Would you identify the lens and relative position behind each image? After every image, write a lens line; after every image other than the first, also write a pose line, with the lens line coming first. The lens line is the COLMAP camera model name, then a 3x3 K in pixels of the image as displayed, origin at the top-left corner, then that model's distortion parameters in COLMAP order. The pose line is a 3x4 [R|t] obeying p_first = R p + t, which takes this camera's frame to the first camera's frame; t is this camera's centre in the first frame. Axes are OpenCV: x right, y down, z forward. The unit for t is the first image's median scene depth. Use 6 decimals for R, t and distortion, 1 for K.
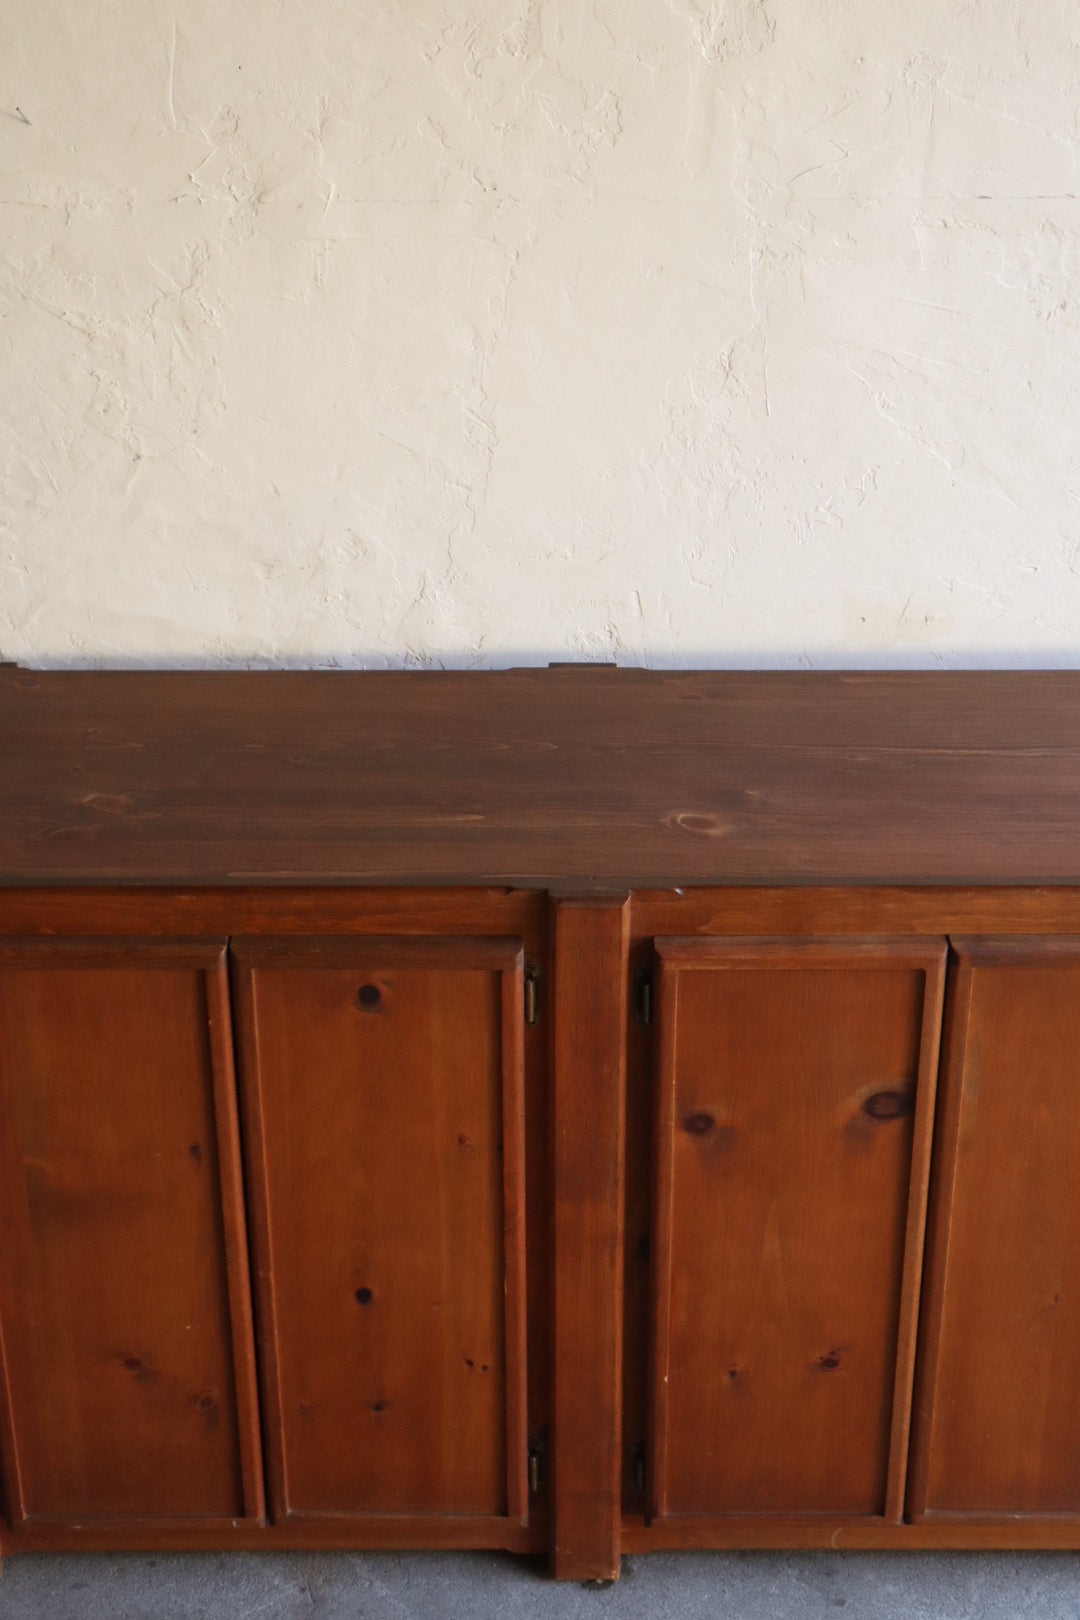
lens RADIAL K [[2474.3, 0, 553.3], [0, 2474.3, 813.7], [0, 0, 1]] dist [0.029782, 0.037794]
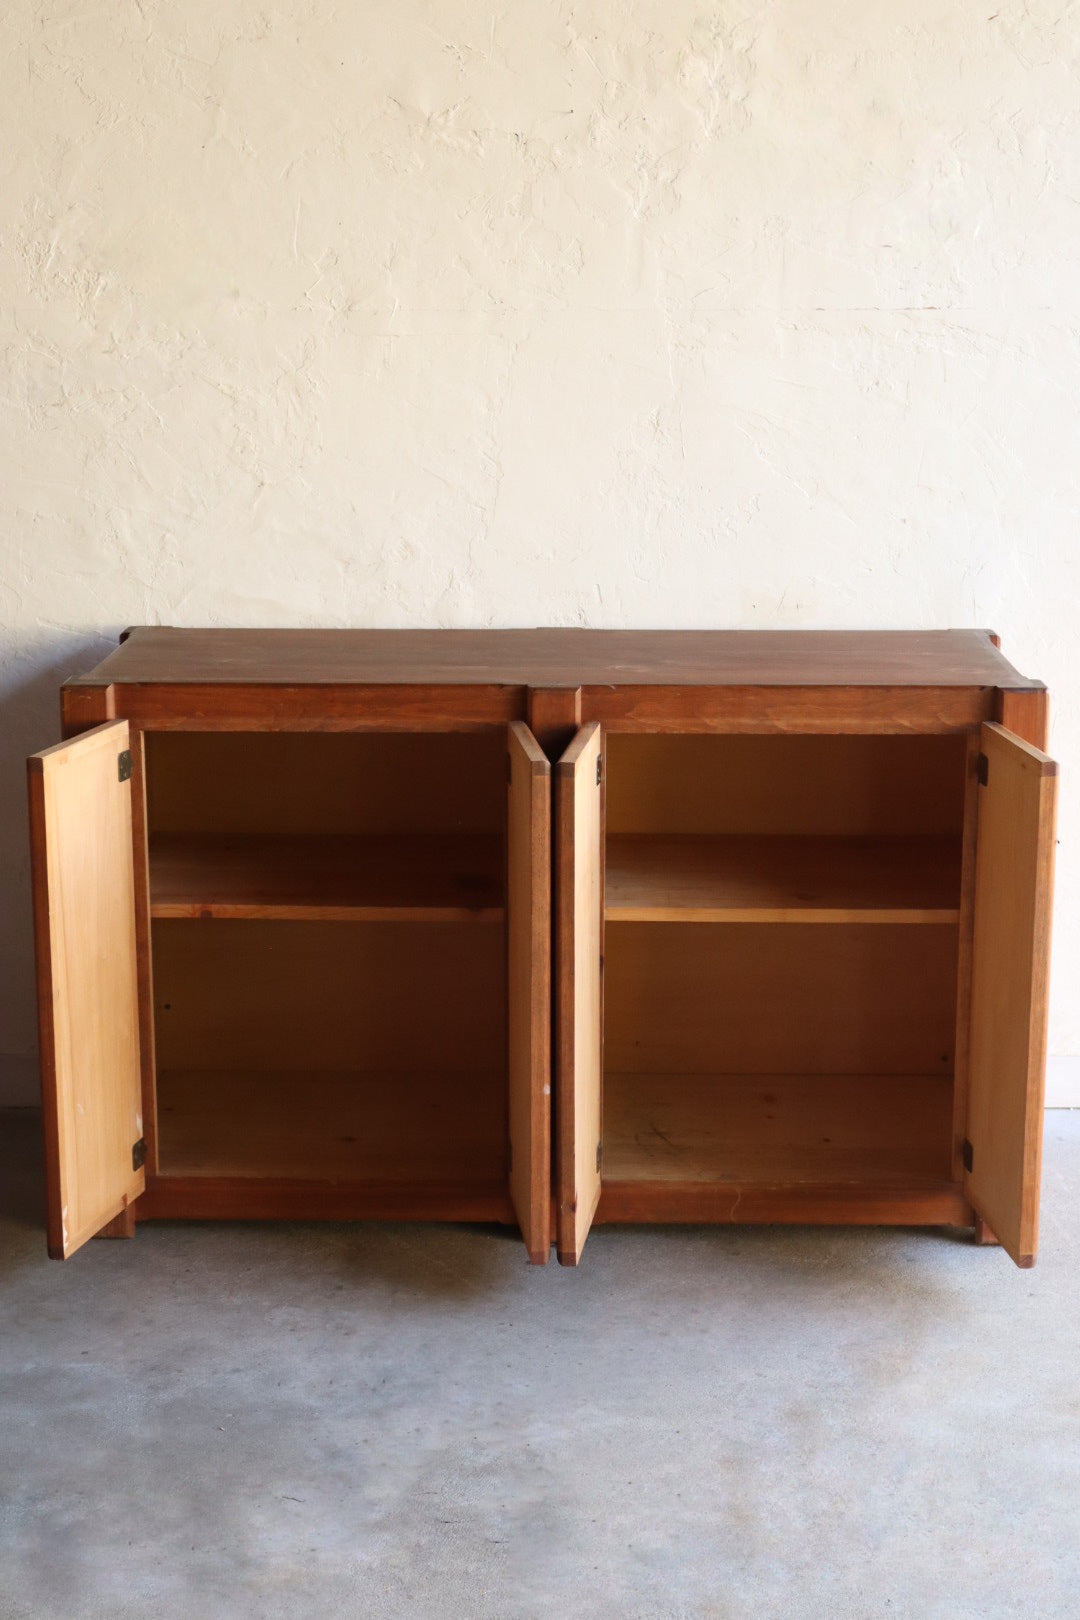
lens RADIAL K [[2521.0, 0, 541.2], [0, 2521.0, 810.1], [0, 0, 1]] dist [0.054793, -0.009551]
pose [[0.999745, 0.005603, -0.021864, 0.037729], [-0.010809, 0.969249, -0.245843, 0.449200], [0.019814, 0.246016, 0.969063, -0.454522]]
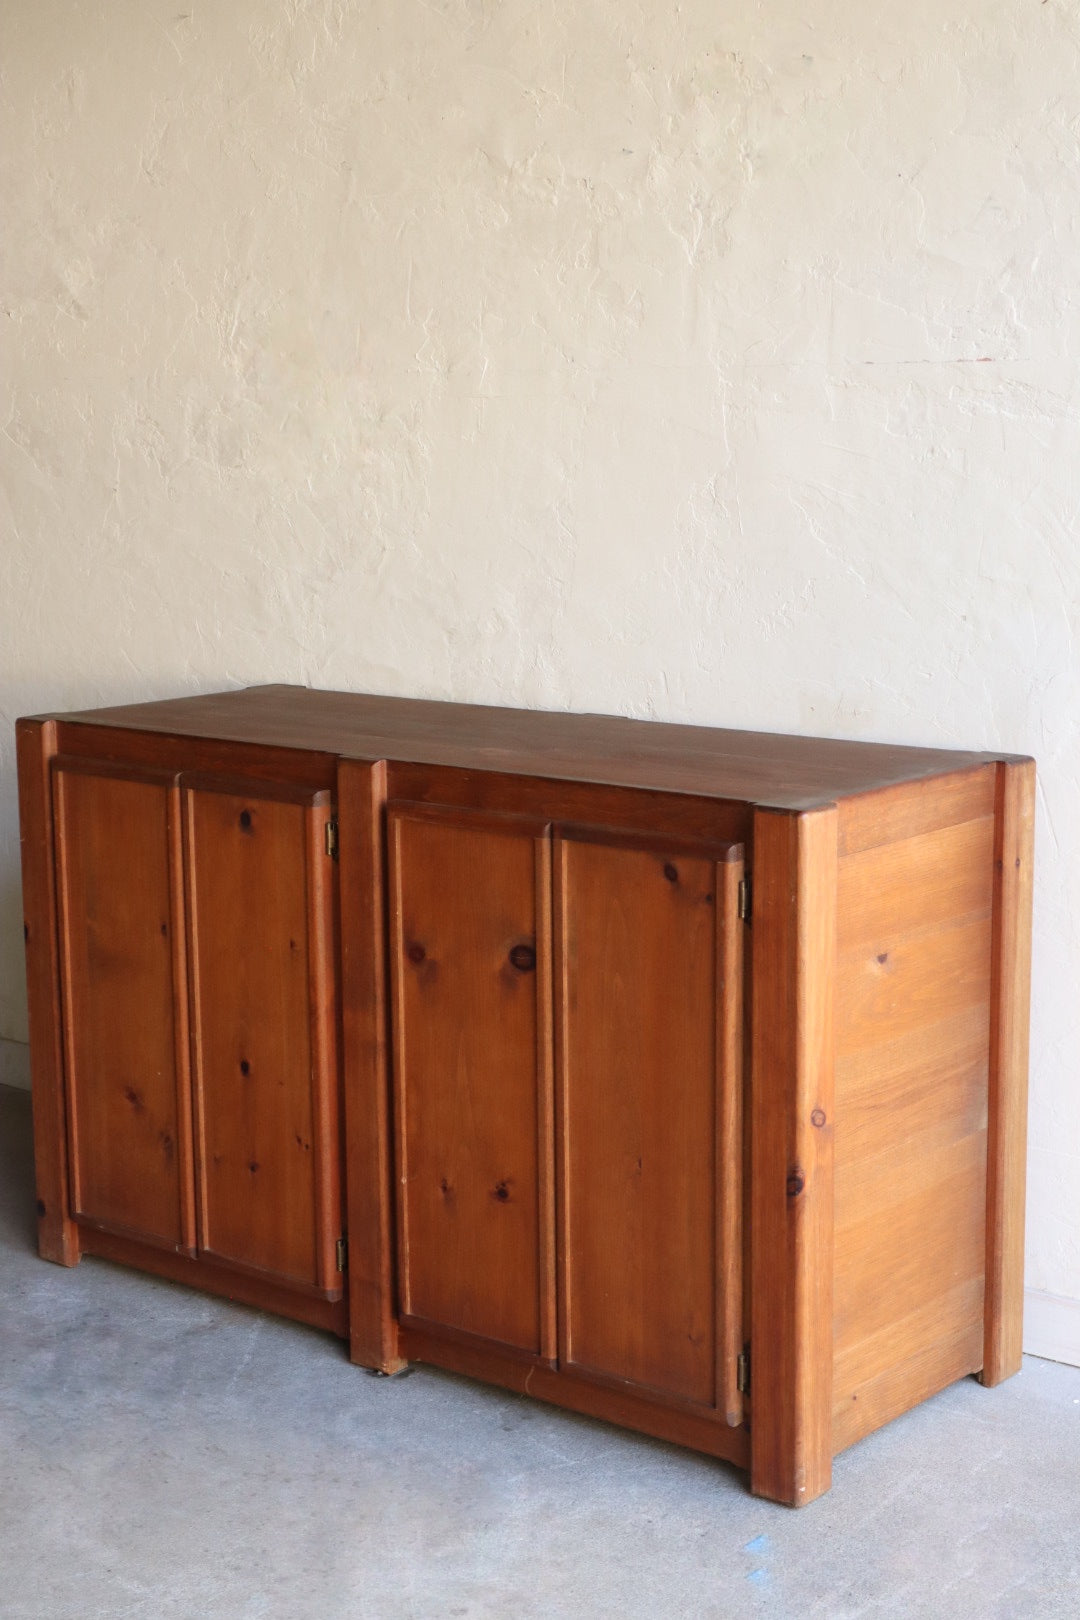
lens RADIAL K [[2441.5, 0, 547.7], [0, 2441.5, 812.1], [0, 0, 1]] dist [0.021855, 0.098219]
pose [[0.771515, 0.100705, -0.628190, 0.893278], [-0.285110, 0.937422, -0.199882, 0.283310], [0.568750, 0.333316, 0.751947, 0.018877]]
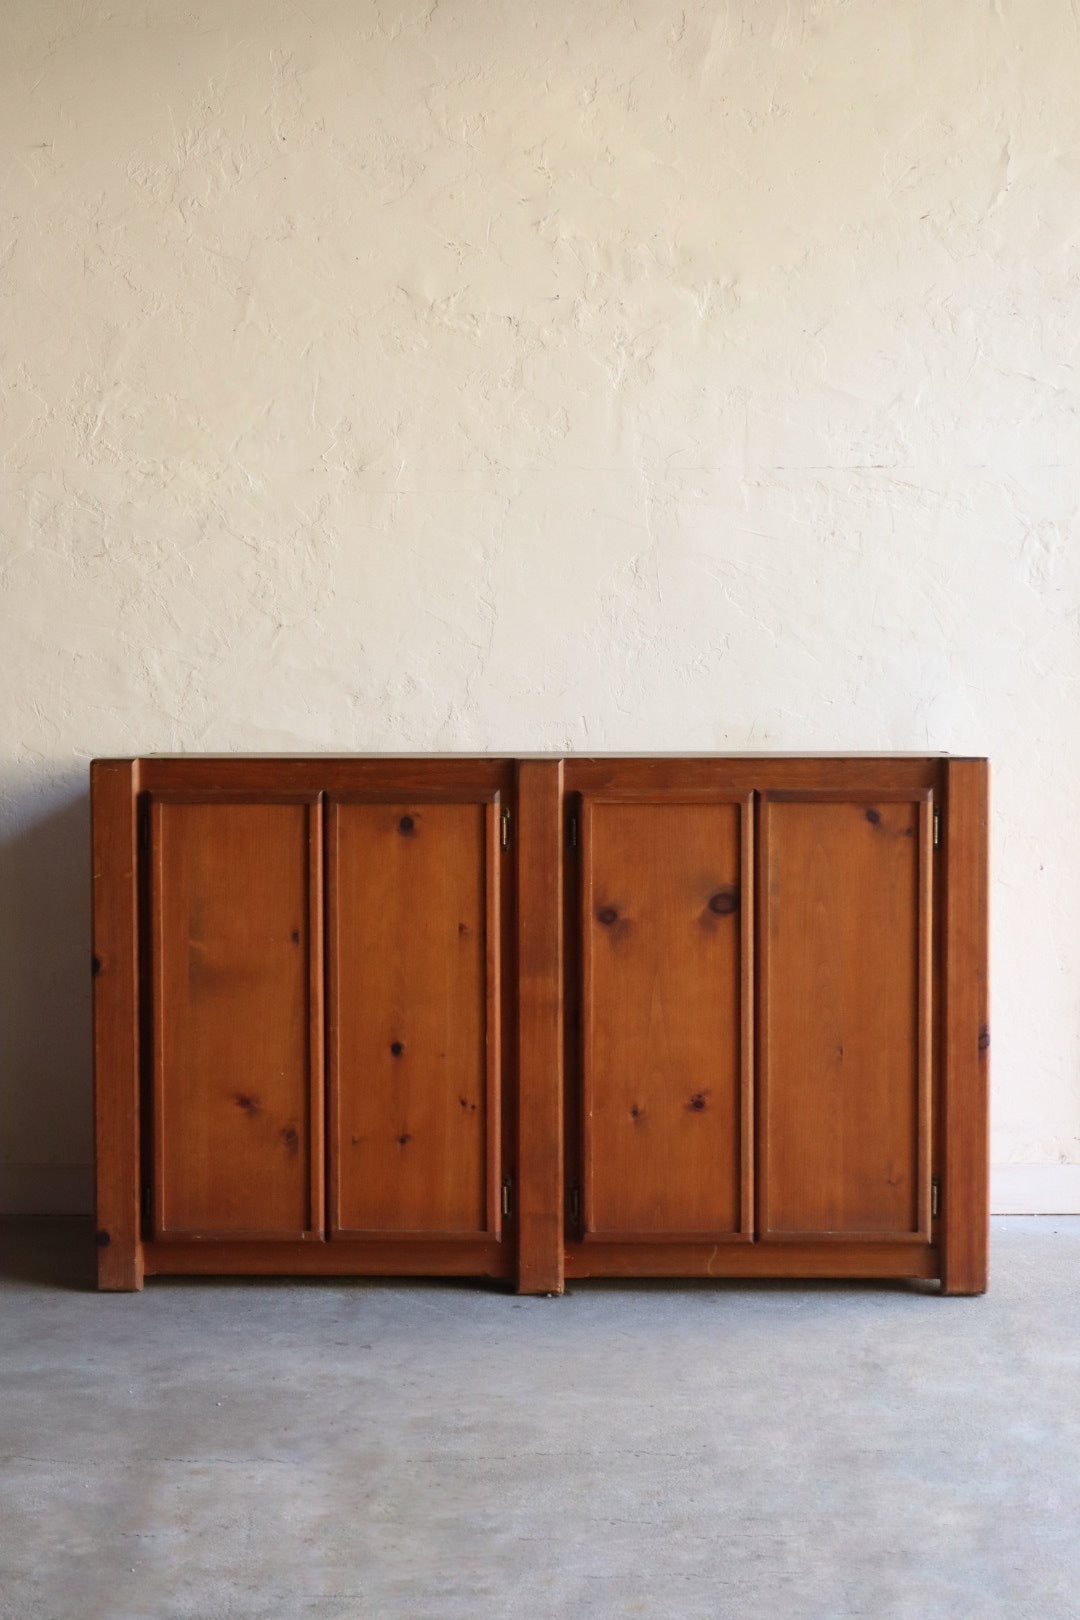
lens RADIAL K [[2397.6, 0, 538.2], [0, 2397.6, 810.7], [0, 0, 1]] dist [0.029207, 0.036563]
pose [[0.999458, 0.000028, -0.032924, 0.062085], [-0.013882, 0.907124, -0.420634, 0.686695], [0.029854, 0.420863, 0.906633, -0.425793]]
